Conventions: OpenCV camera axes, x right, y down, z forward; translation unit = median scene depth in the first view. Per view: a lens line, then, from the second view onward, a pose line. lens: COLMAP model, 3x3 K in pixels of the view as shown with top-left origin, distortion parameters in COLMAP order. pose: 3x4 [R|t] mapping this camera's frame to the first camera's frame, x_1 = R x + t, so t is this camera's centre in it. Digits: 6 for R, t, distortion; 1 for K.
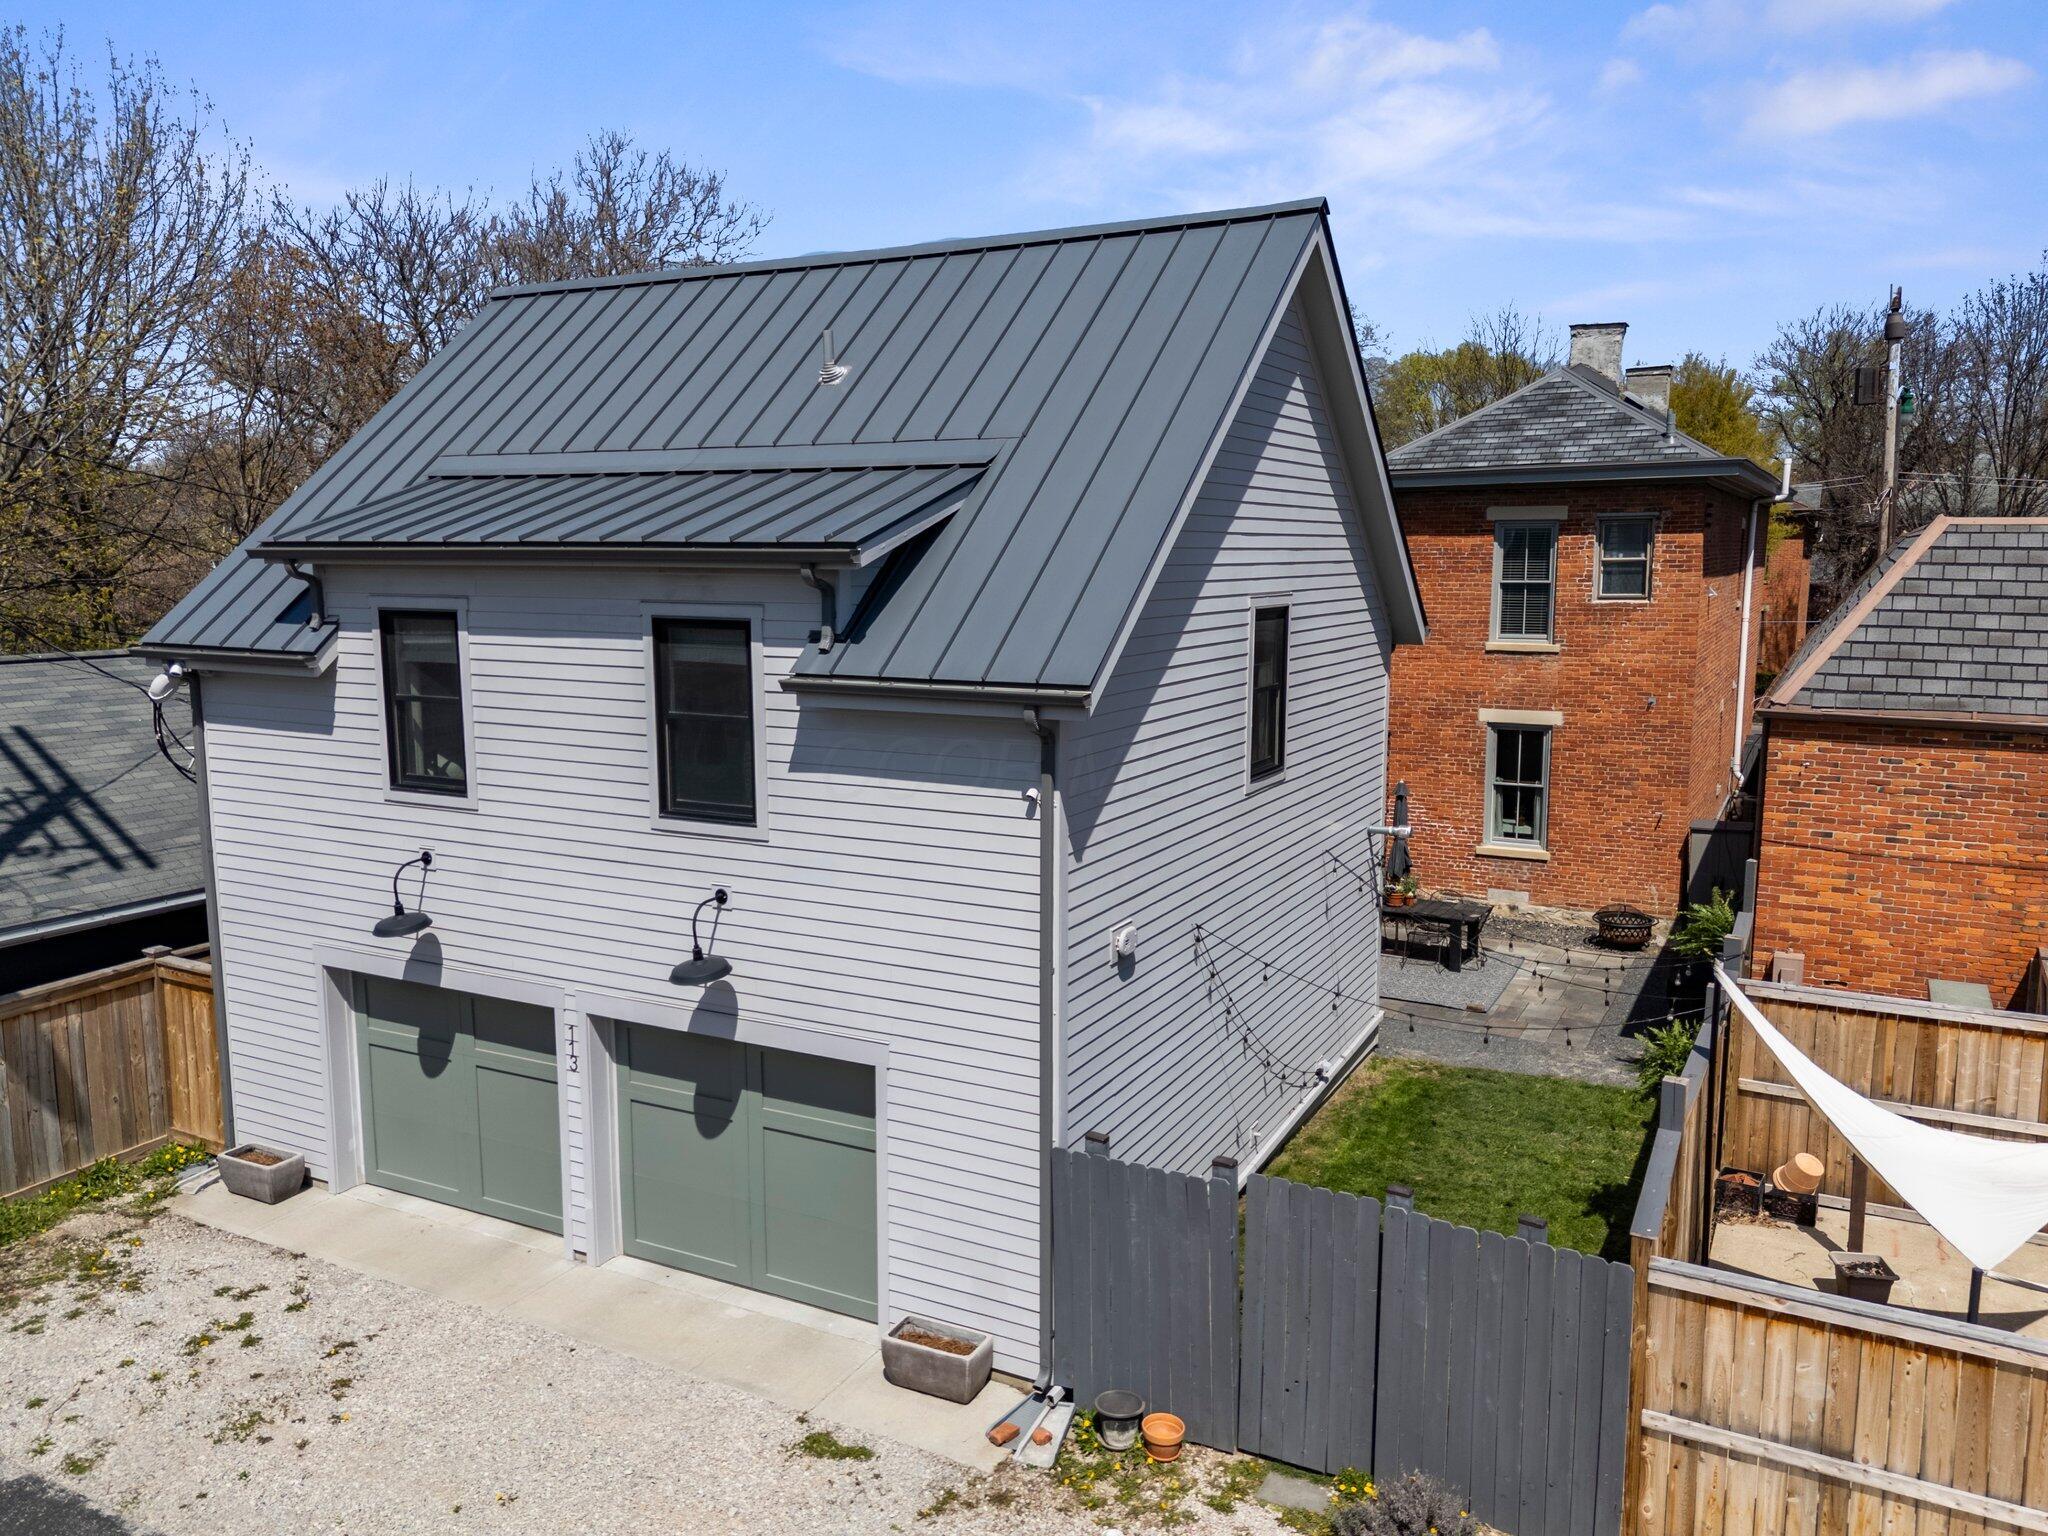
lens RADIAL K [[1495.0, 0, 1024.0], [0, 1495.0, 768.0], [0, 0, 1]] dist [0.078744, -0.091830]
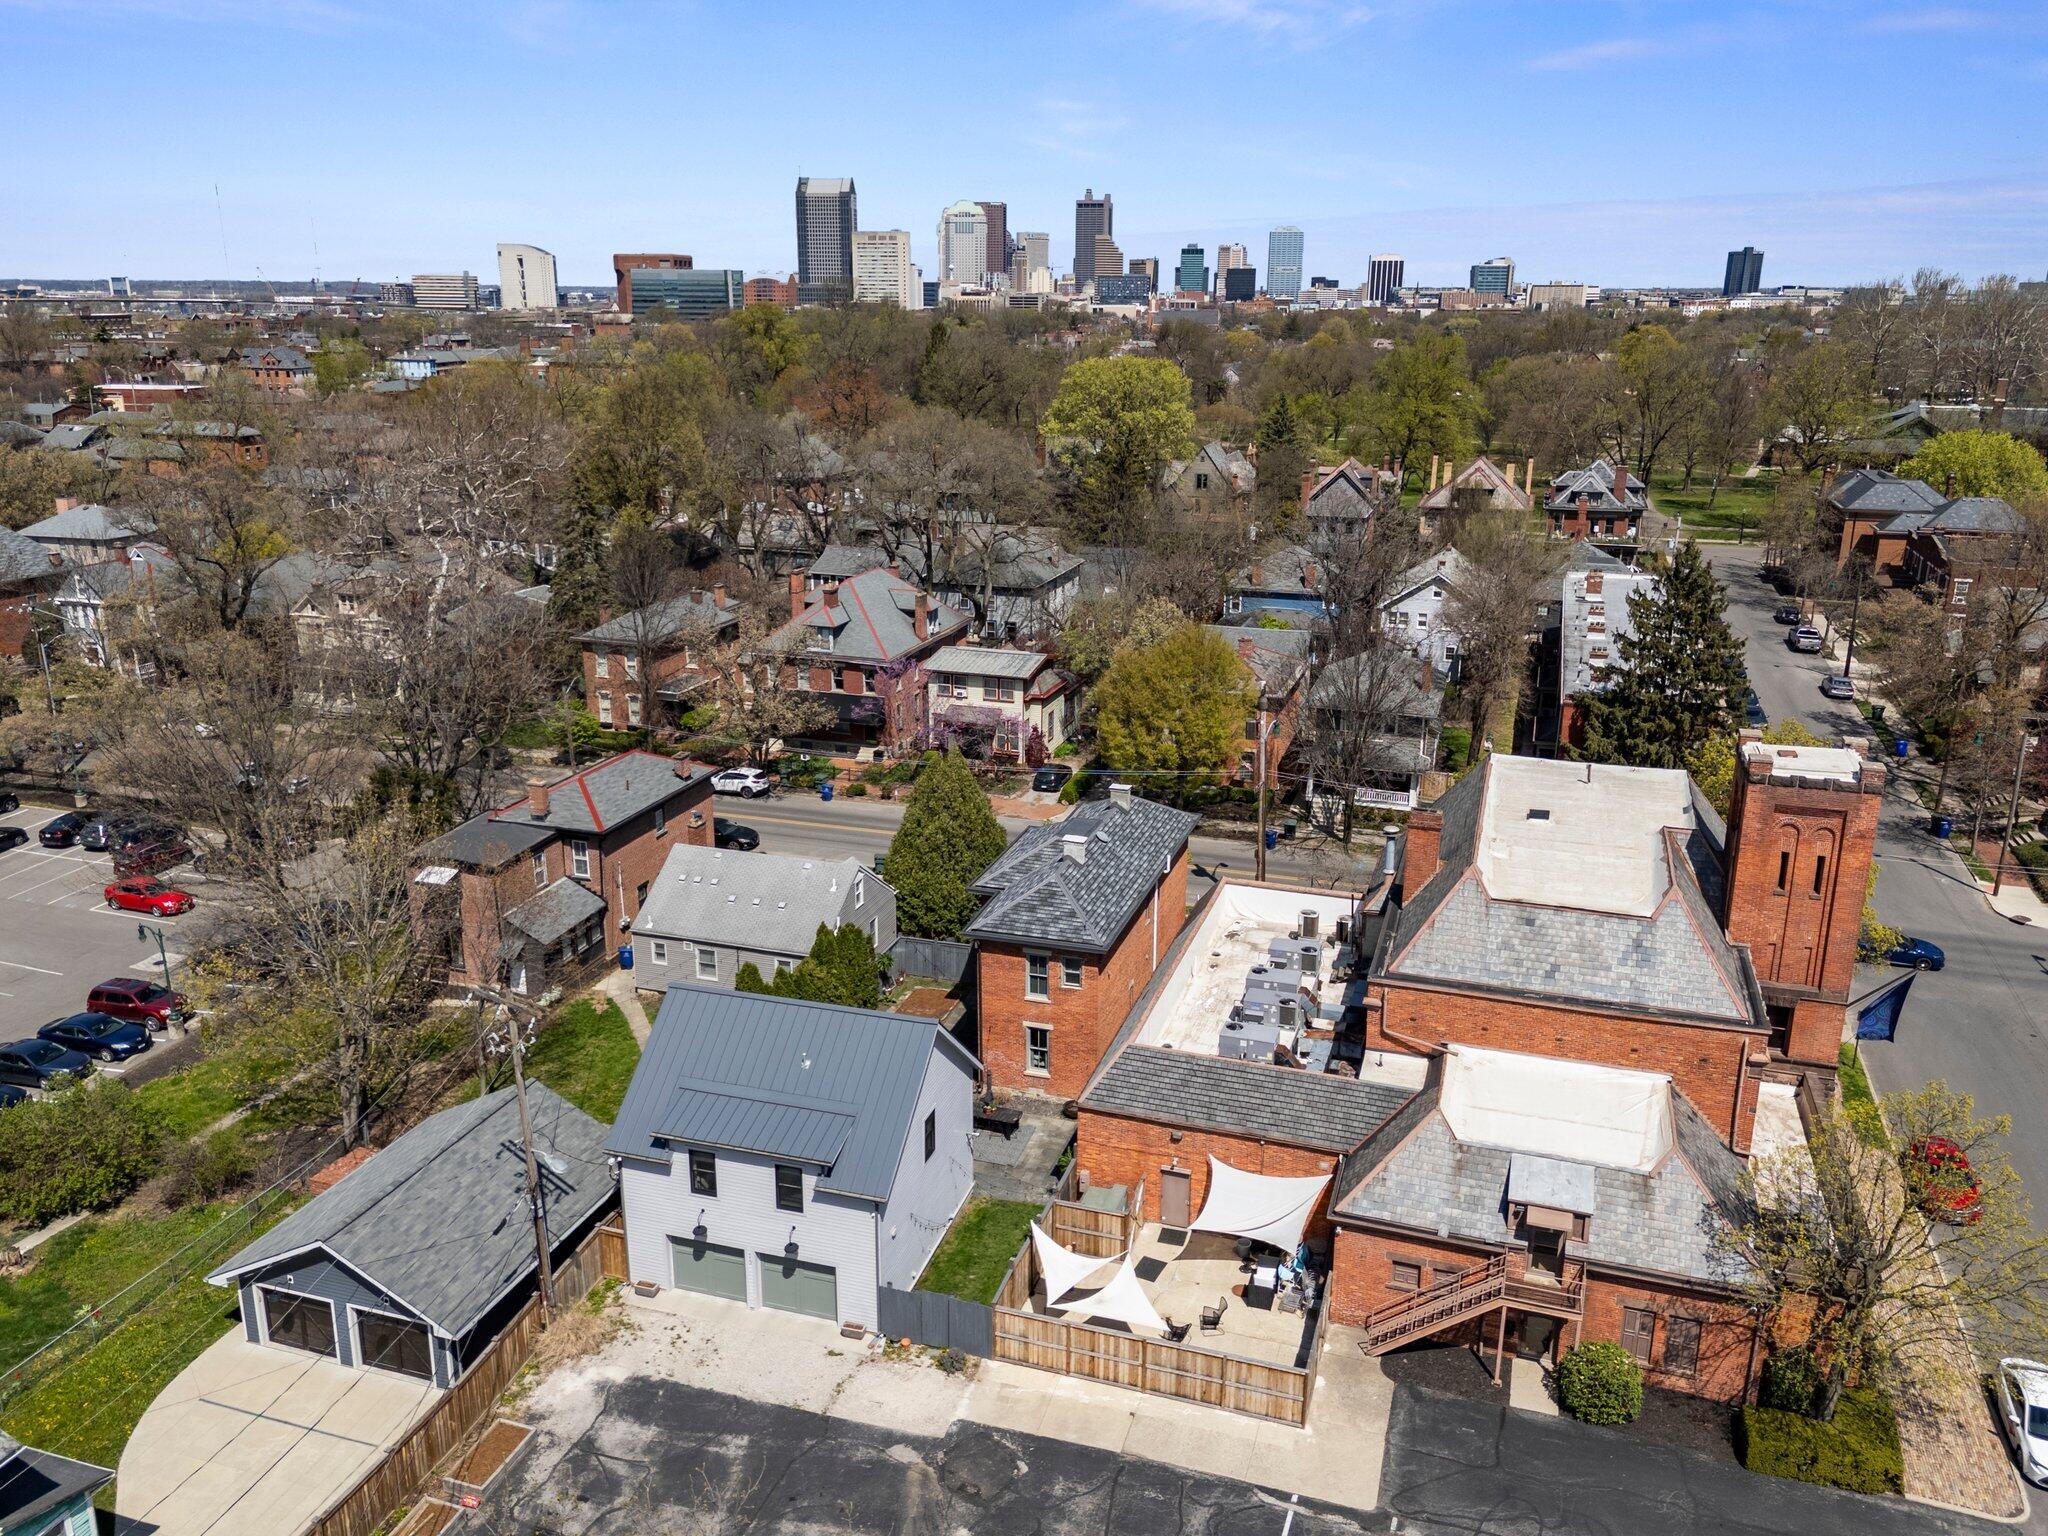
lens RADIAL K [[1565.6, 0, 1024.0], [0, 1565.6, 768.0], [0, 0, 1]] dist [0.065013, -0.003811]
pose [[0.983844, -0.050406, 0.171783, -0.191365], [0.023820, 0.987870, 0.153448, -1.322633], [-0.177434, -0.146877, 0.973111, -2.287947]]
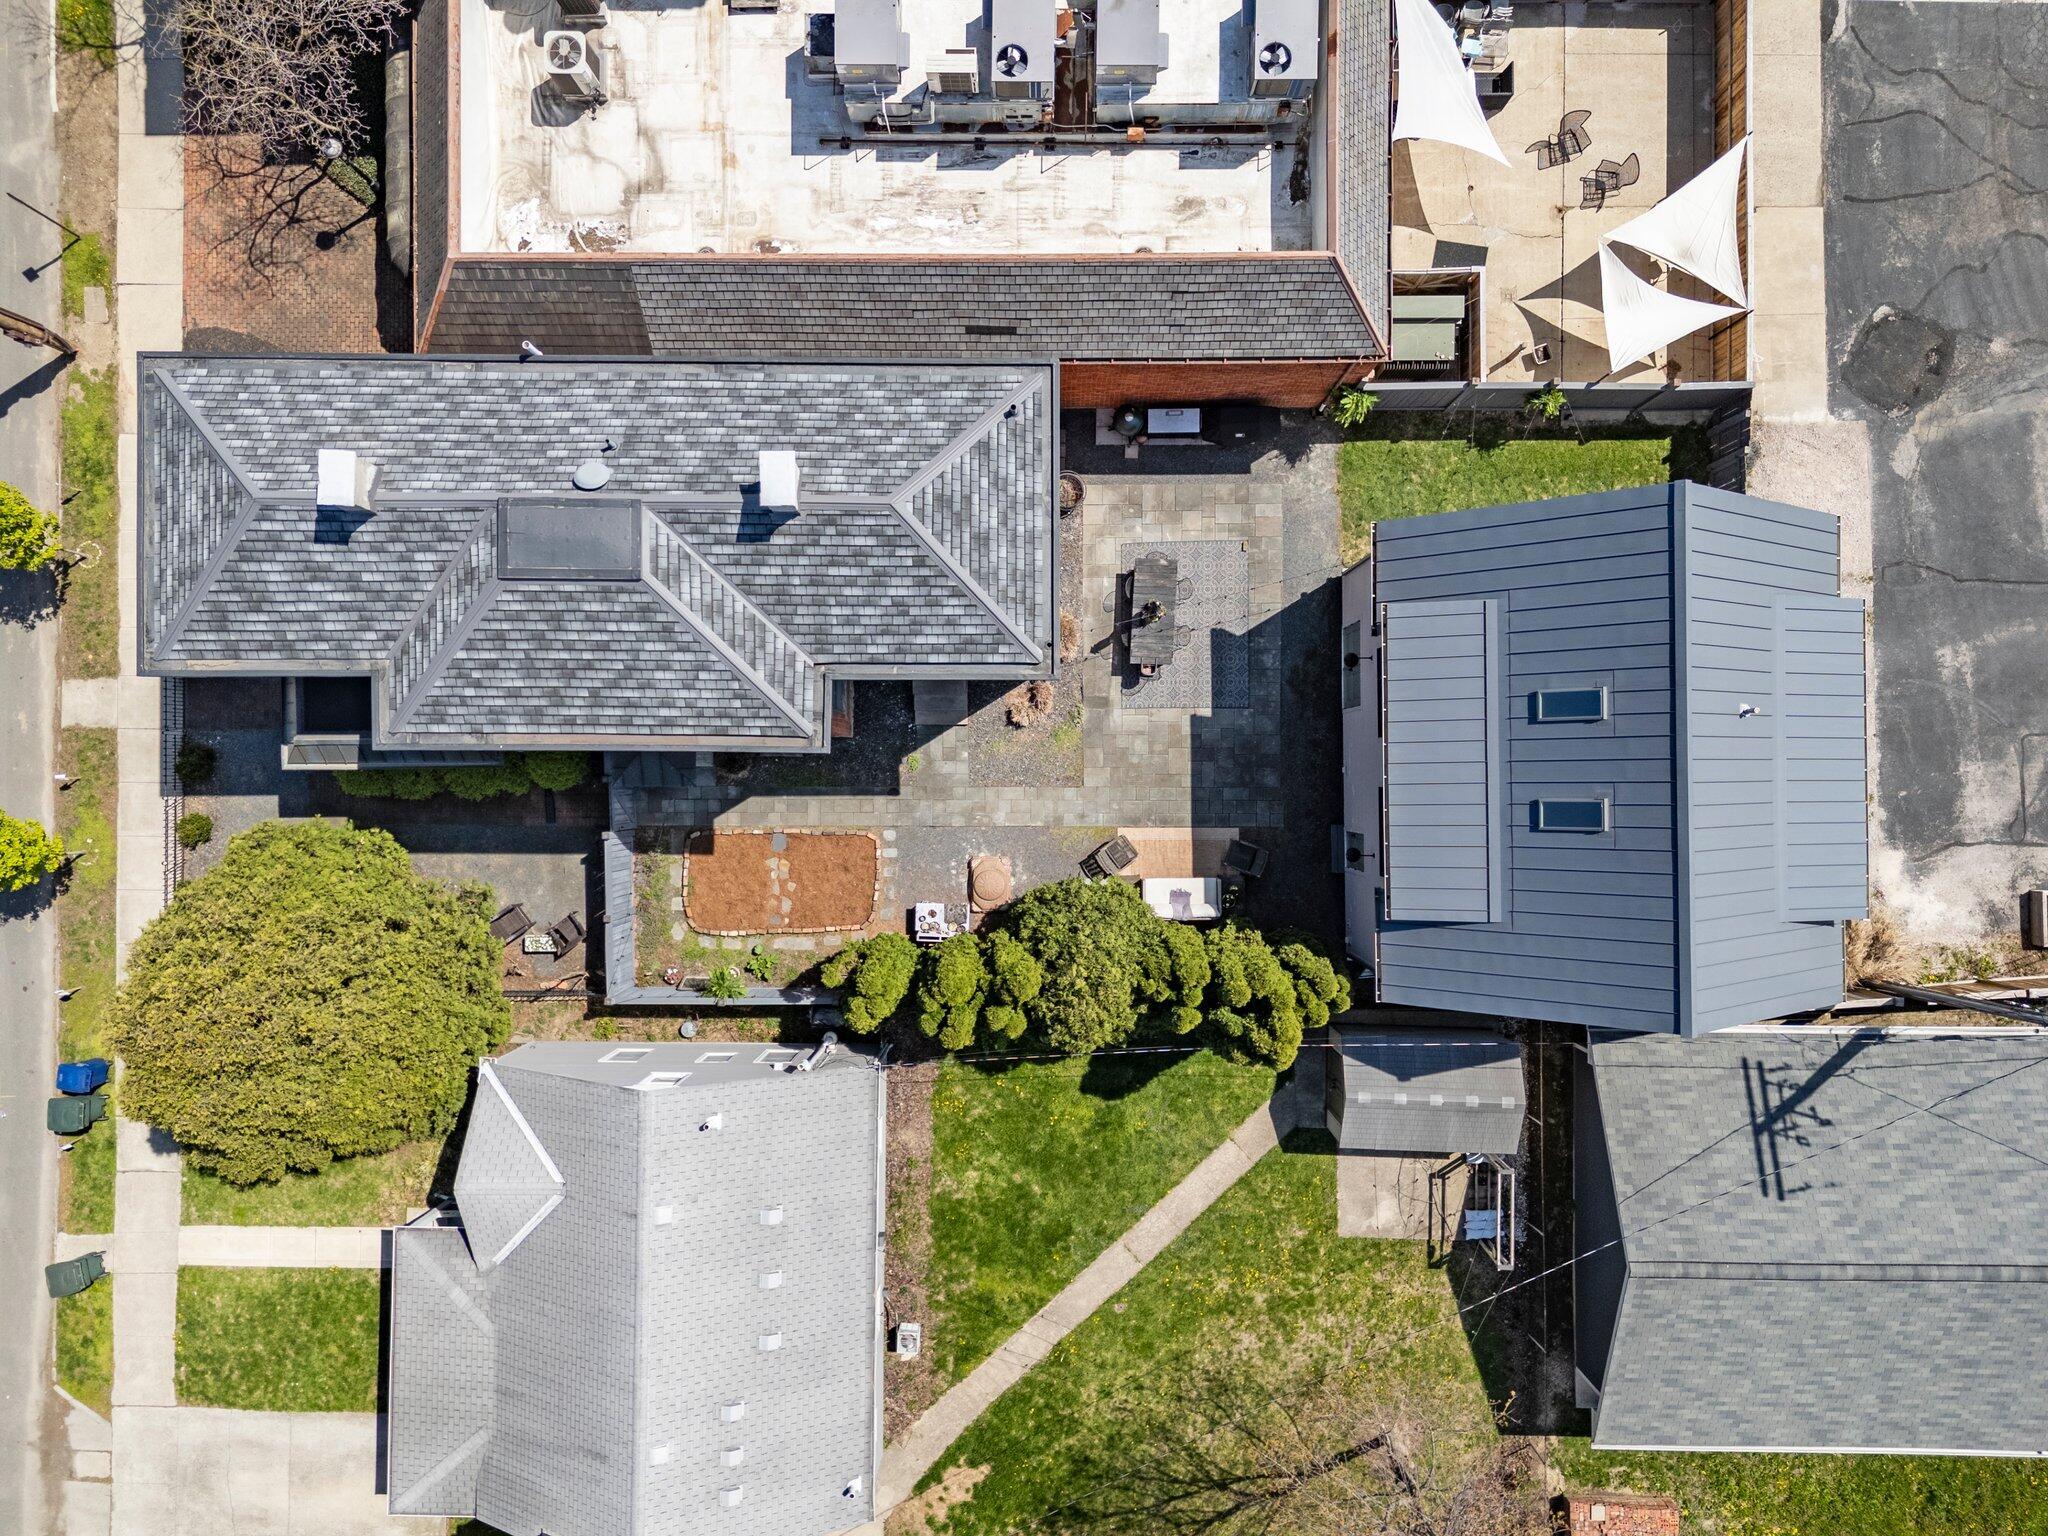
lens RADIAL K [[1495.0, 0, 1024.0], [0, 1495.0, 768.0], [0, 0, 1]] dist [0.078744, -0.091830]
pose [[-0.478199, -0.878150, 0.013339, 0.214905], [0.139541, -0.060975, 0.988337, -2.111103], [-0.867095, 0.474483, 0.151696, 1.367857]]
